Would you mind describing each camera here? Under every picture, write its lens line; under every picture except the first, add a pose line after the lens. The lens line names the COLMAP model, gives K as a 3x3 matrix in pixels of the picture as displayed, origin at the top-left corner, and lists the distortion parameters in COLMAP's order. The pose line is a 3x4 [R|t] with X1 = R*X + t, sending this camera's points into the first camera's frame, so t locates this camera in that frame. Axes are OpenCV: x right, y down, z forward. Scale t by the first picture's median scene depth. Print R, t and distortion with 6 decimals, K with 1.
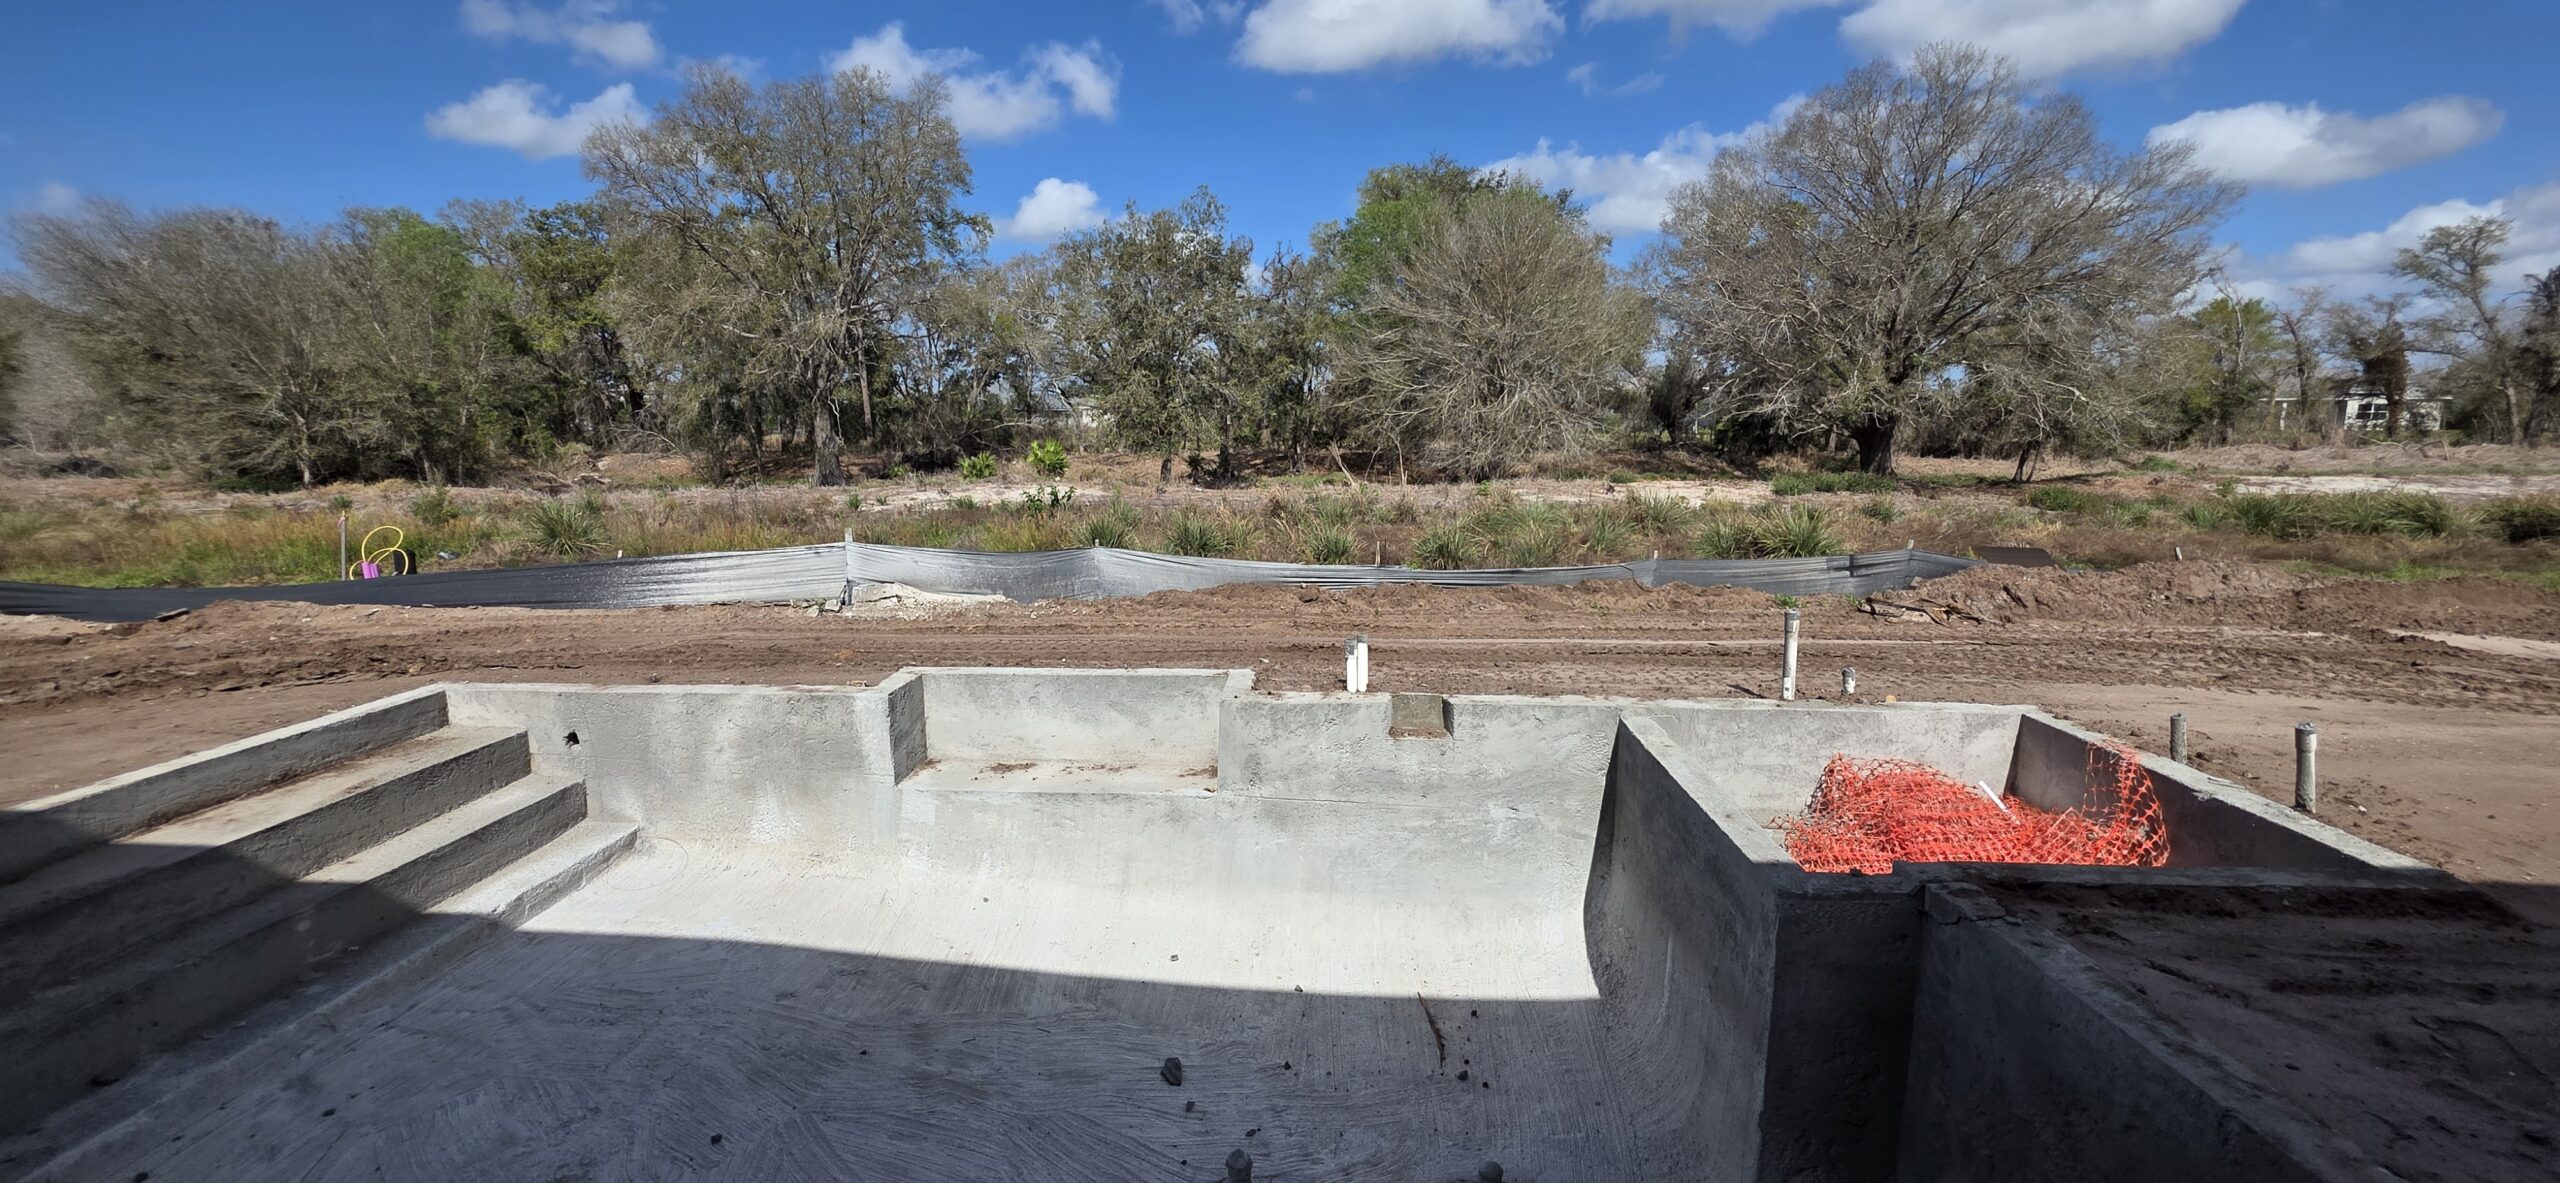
lens RADIAL K [[1047.8, 0, 1256.6], [0, 1047.8, 593.0], [0, 0, 1]] dist [-0.000951, -0.000956]
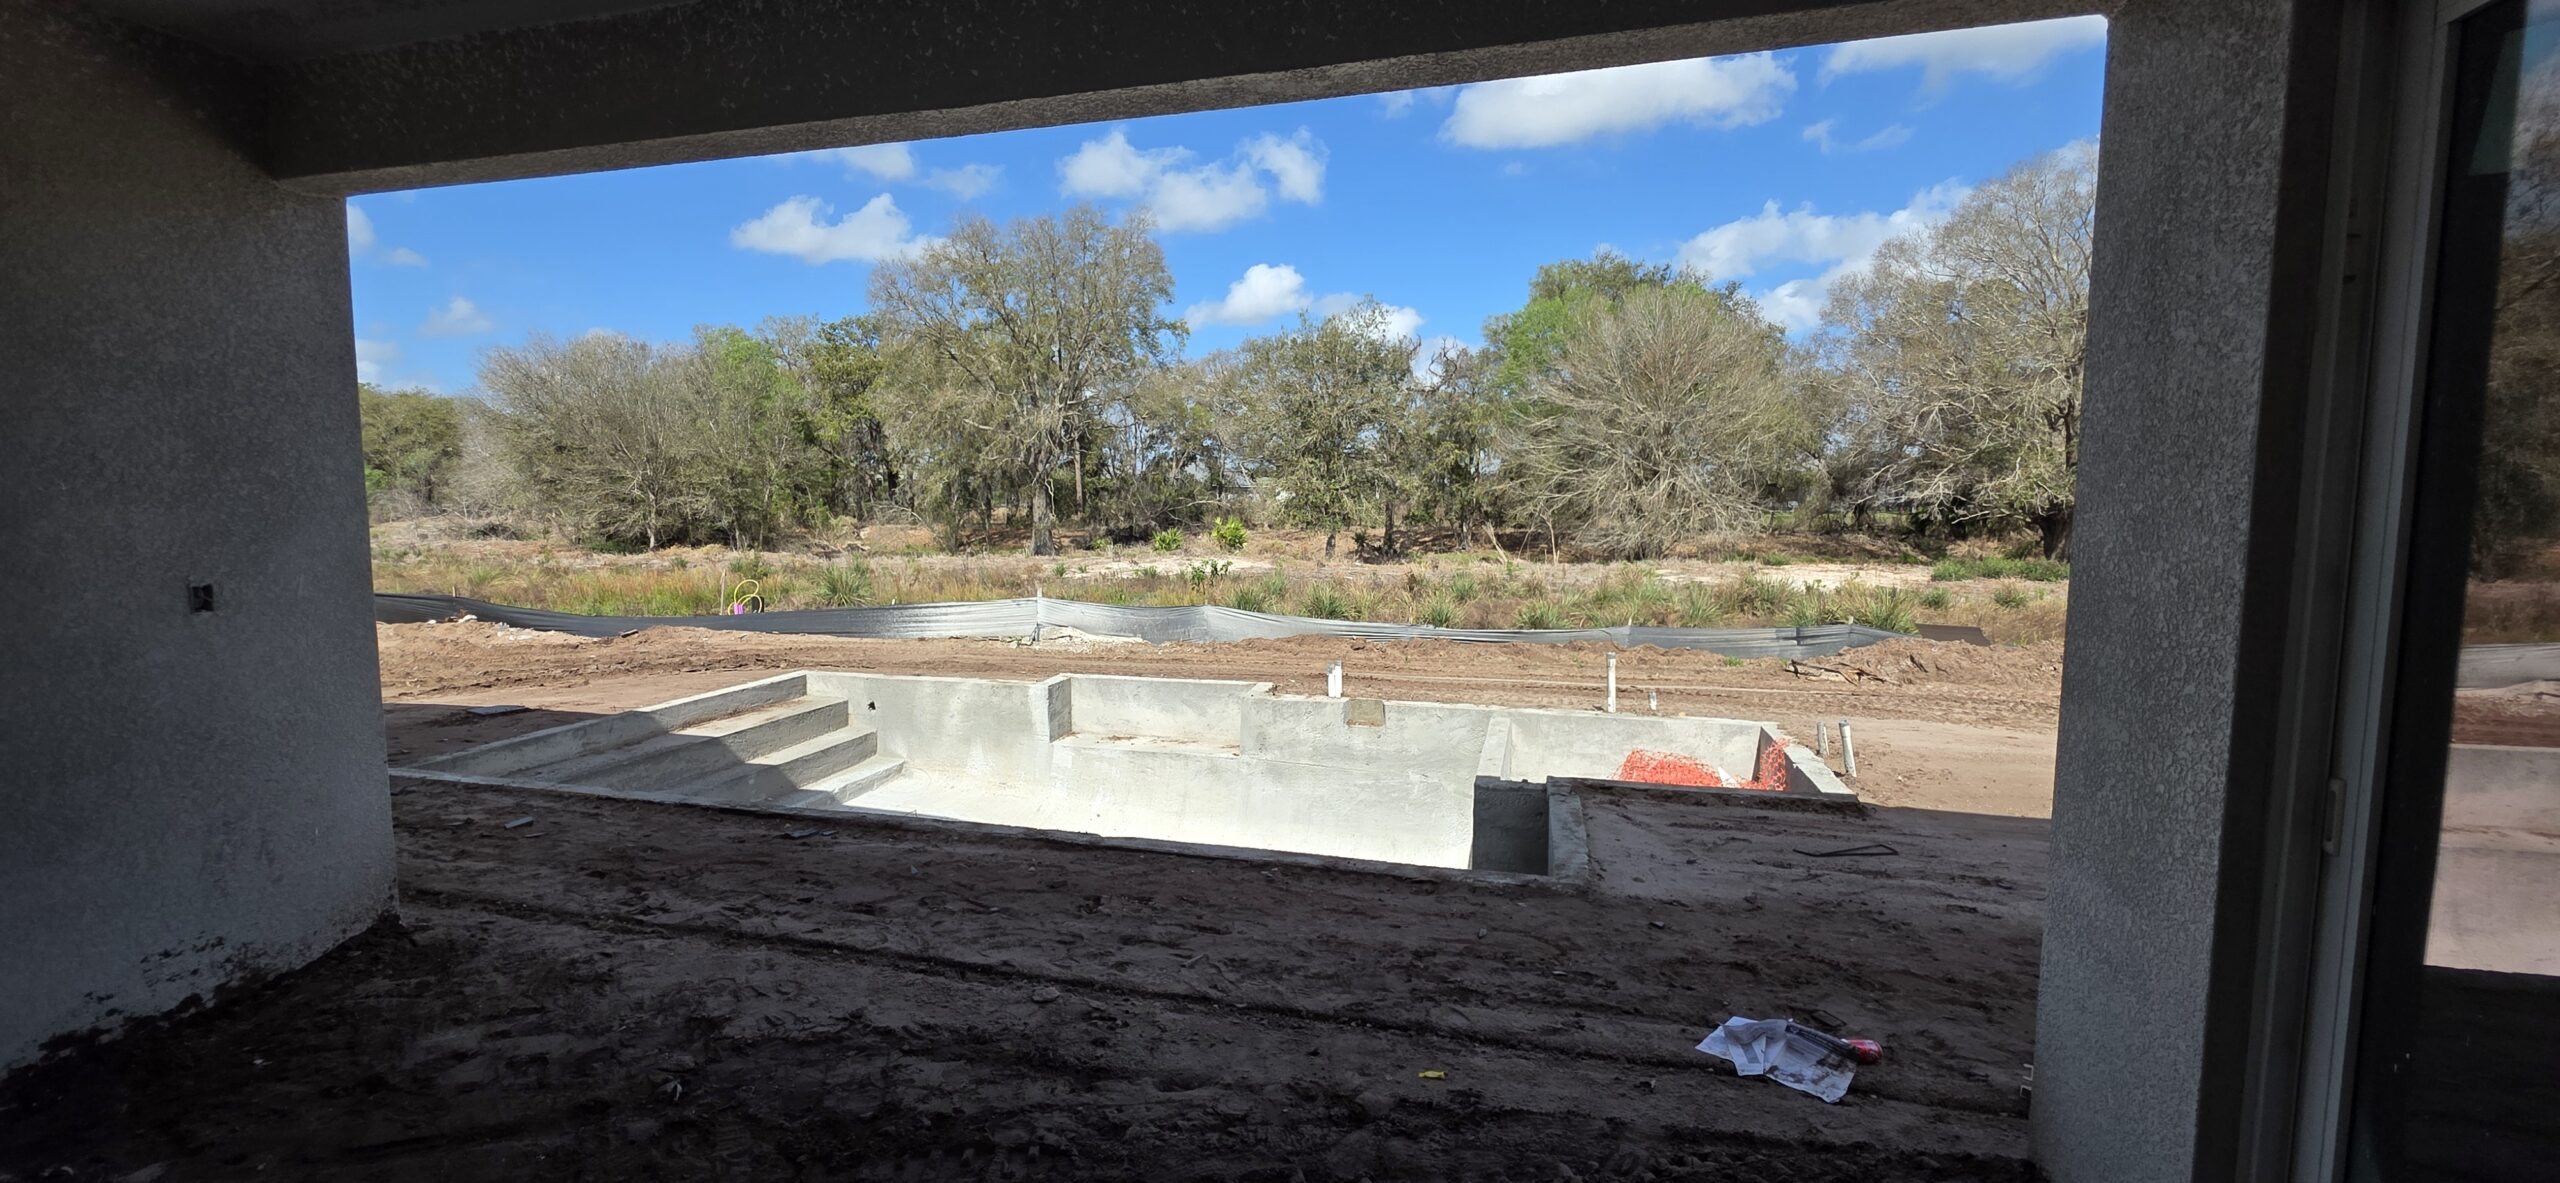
lens RADIAL K [[1058.1, 0, 1234.8], [0, 1058.1, 586.8], [0, 0, 1]] dist [0.002767, 0.000036]
pose [[0.977643, 0.022220, -0.209097, 0.050138], [-0.038008, 0.996695, -0.071793, 0.008838], [0.206810, 0.078135, 0.975256, -0.103161]]
